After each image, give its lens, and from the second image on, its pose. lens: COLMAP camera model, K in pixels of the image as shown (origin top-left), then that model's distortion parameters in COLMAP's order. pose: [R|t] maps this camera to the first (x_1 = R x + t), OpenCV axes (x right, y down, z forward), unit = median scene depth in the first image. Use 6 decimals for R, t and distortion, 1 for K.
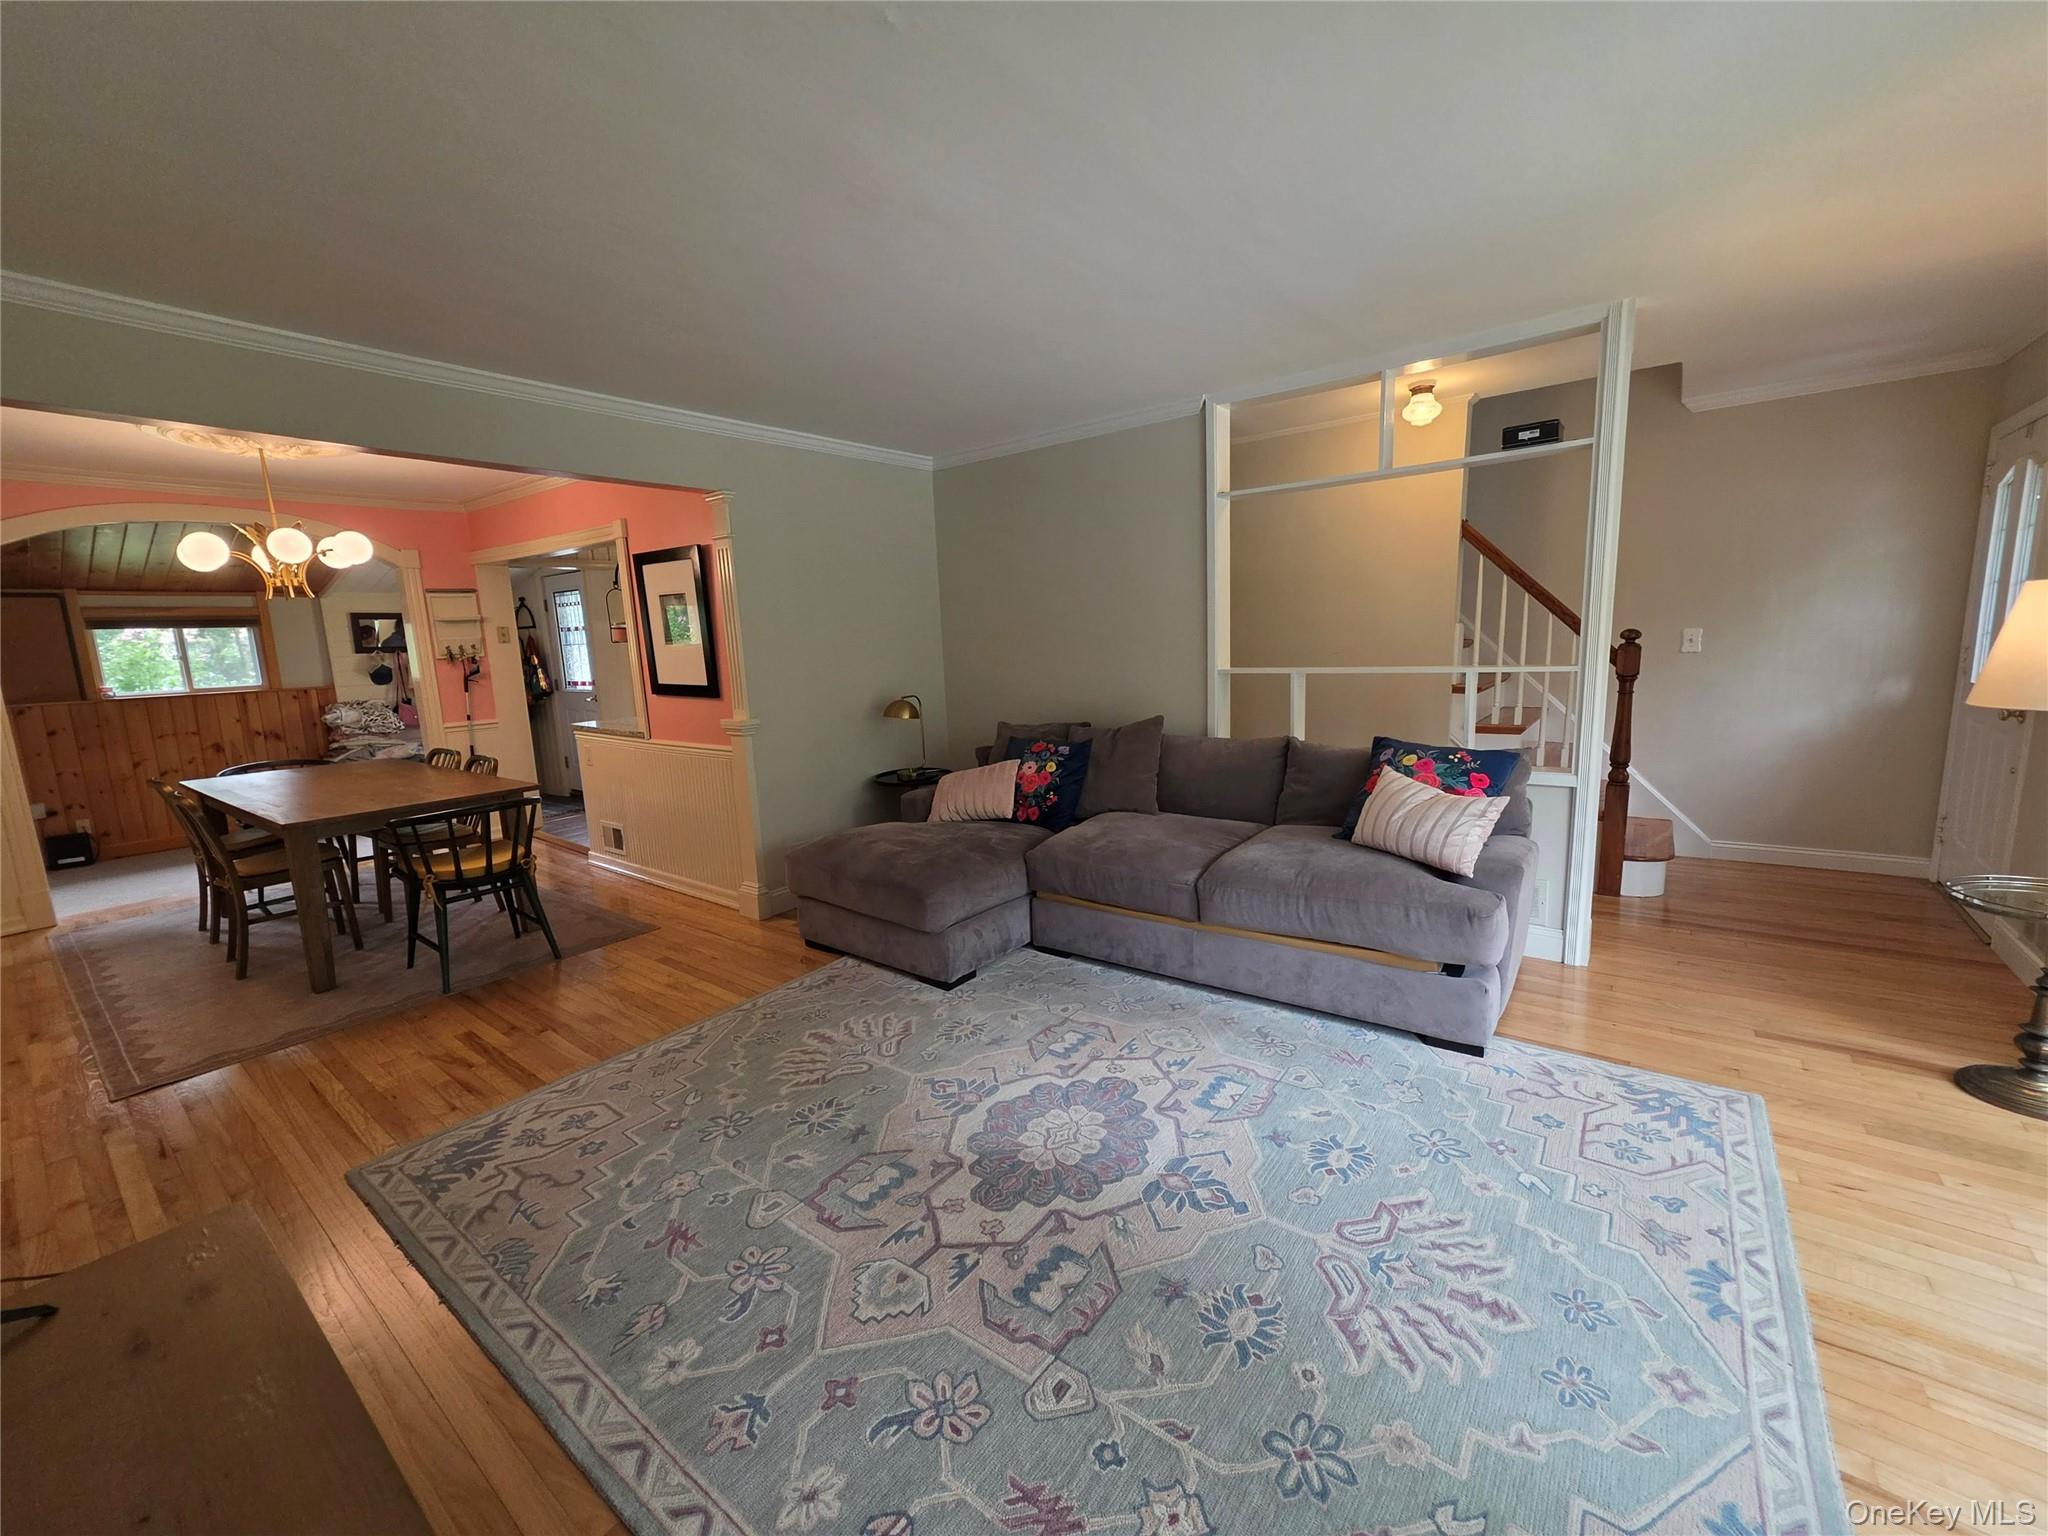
lens RADIAL K [[821.0, 0, 1039.2], [0, 821.0, 751.6], [0, 0, 1]] dist [0.002597, 0.000346]
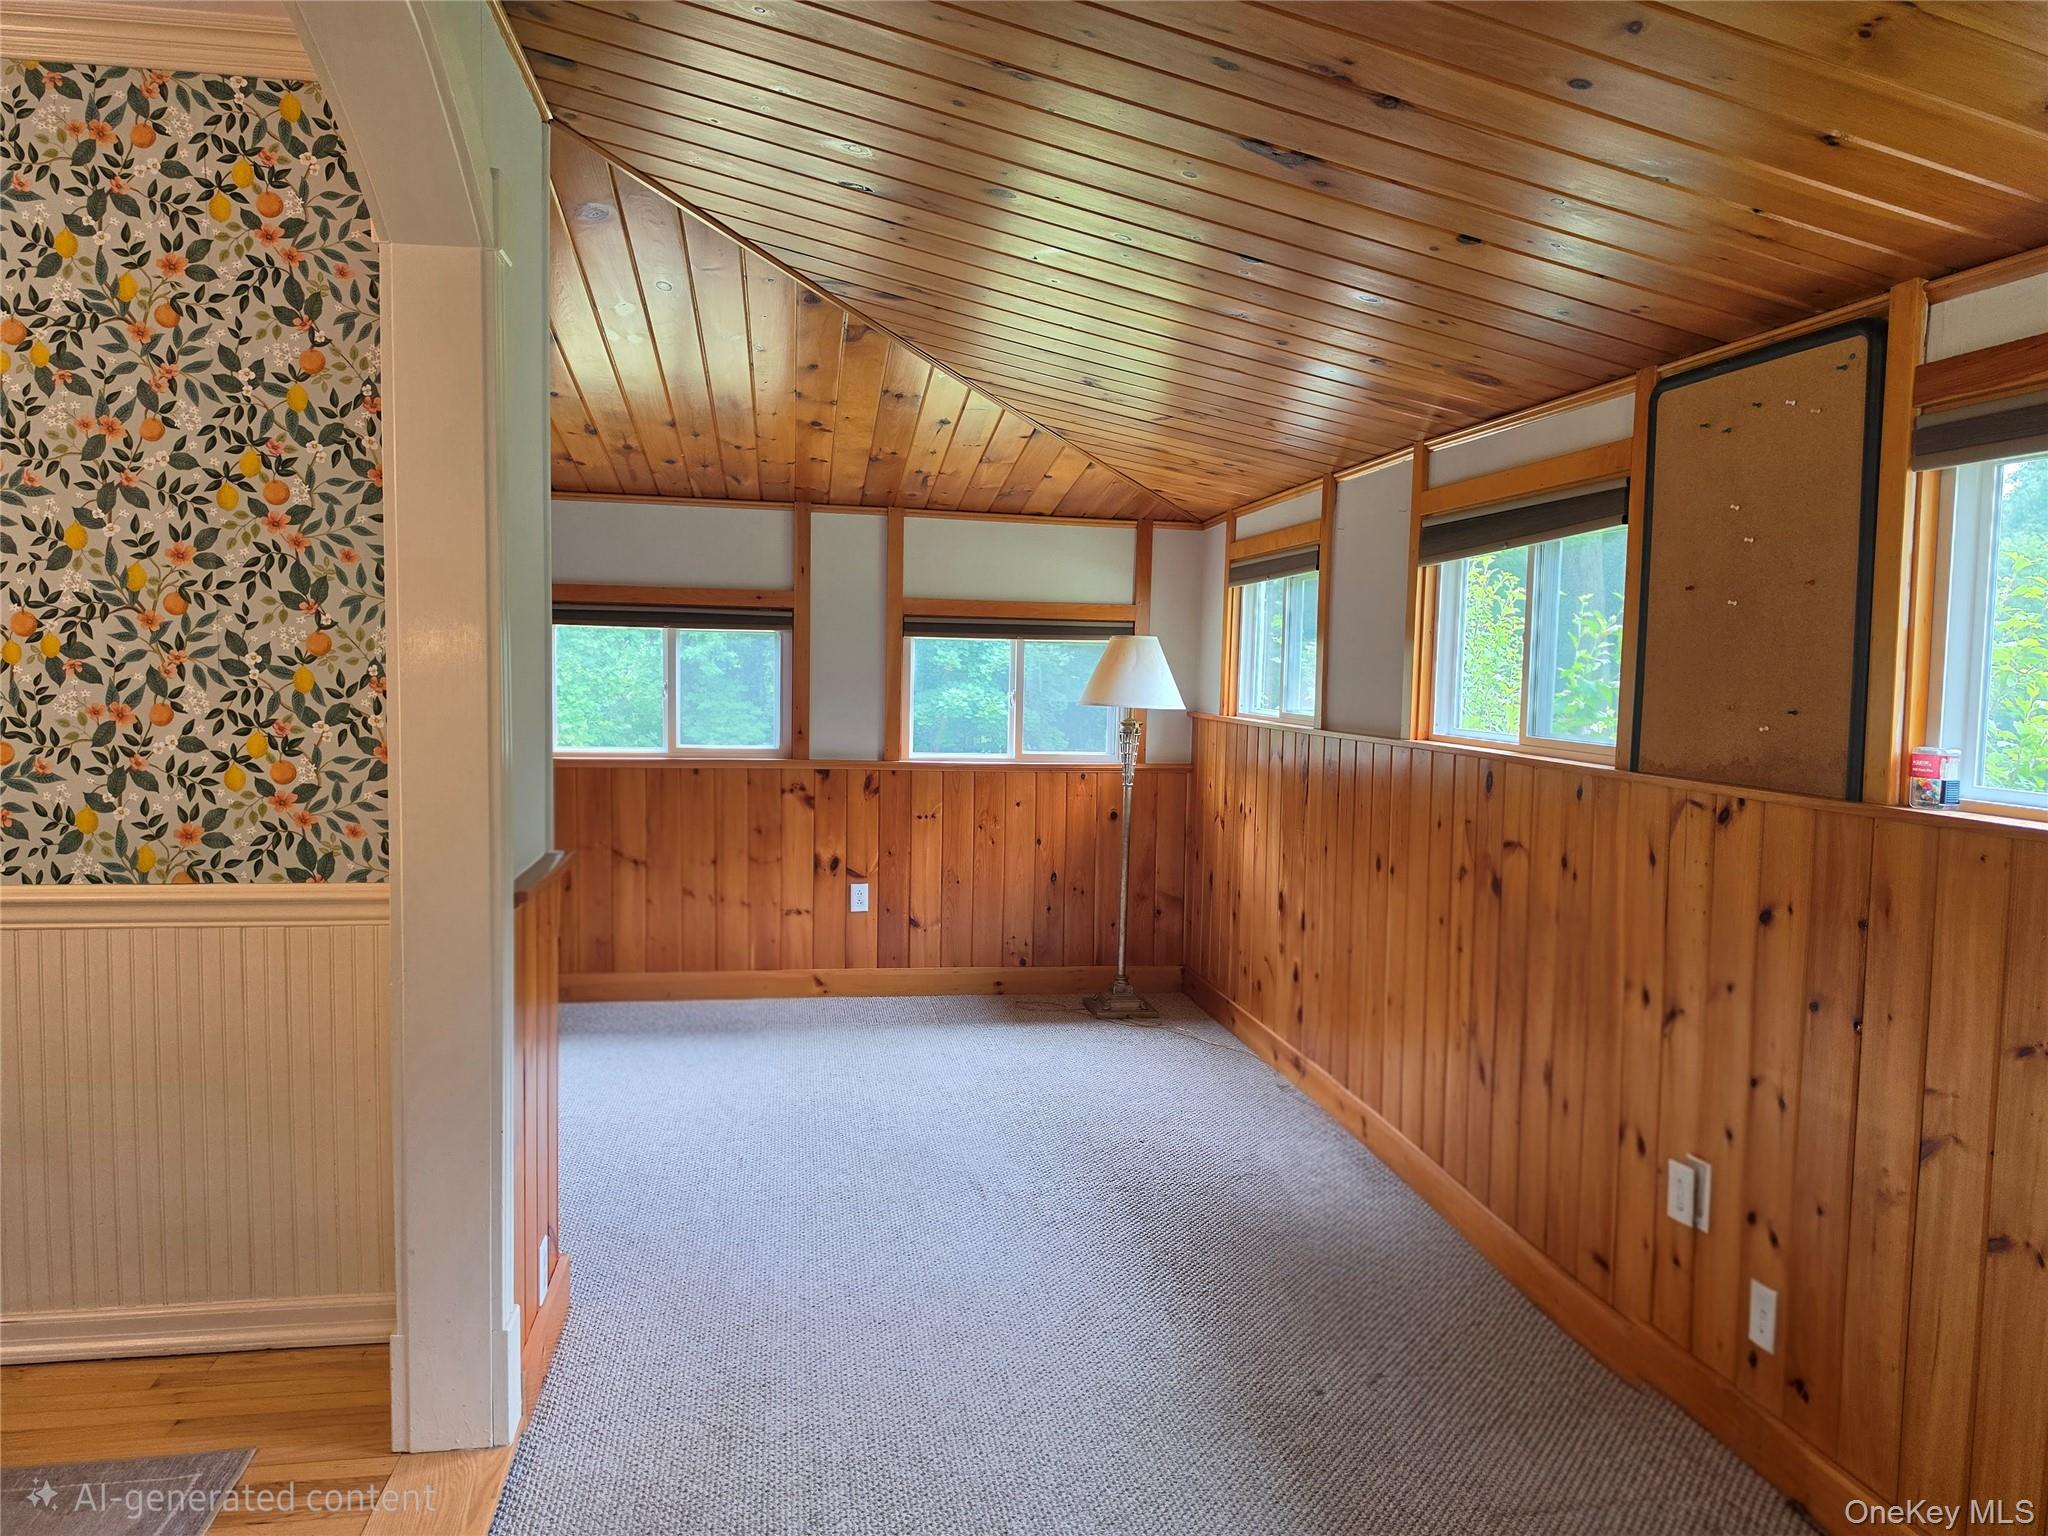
lens RADIAL K [[1421.0, 0, 1028.5], [0, 1421.0, 779.6], [0, 0, 1]] dist [0.059697, -0.062970]
pose [[-0.683648, 0.084793, -0.724869, -1.556256], [-0.100921, 0.972701, 0.208966, -0.267713], [0.722800, 0.216014, -0.656428, 2.320797]]
